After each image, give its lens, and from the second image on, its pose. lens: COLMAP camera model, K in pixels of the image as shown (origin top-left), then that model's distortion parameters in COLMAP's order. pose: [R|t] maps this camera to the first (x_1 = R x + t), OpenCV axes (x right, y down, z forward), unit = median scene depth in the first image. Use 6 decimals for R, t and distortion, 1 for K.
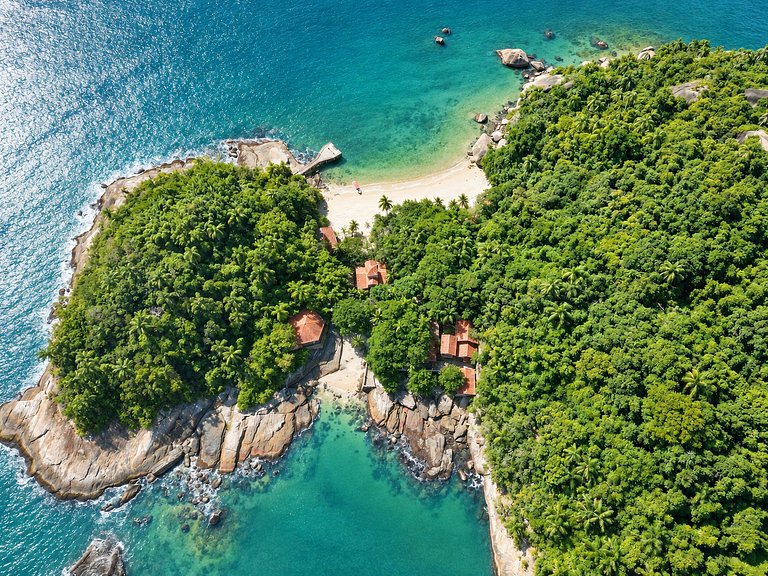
lens RADIAL K [[534.6, 0, 384.0], [0, 534.6, 288.0], [0, 0, 1]] dist [0.093389, -0.088950]
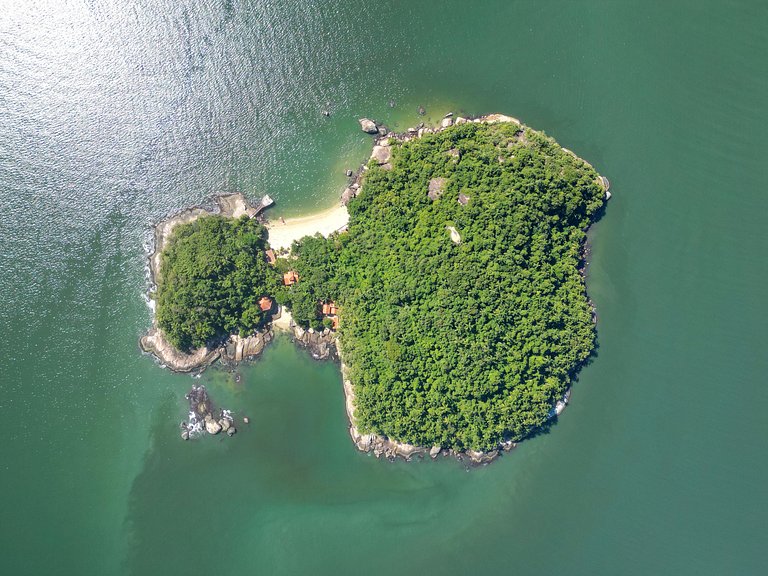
lens RADIAL K [[534.6, 0, 384.0], [0, 534.6, 288.0], [0, 0, 1]] dist [0.093389, -0.088950]
pose [[0.999484, -0.031649, 0.005547, 0.365982], [0.025909, 0.895950, 0.443398, -1.015408], [-0.019003, -0.443025, 0.896308, -1.066021]]
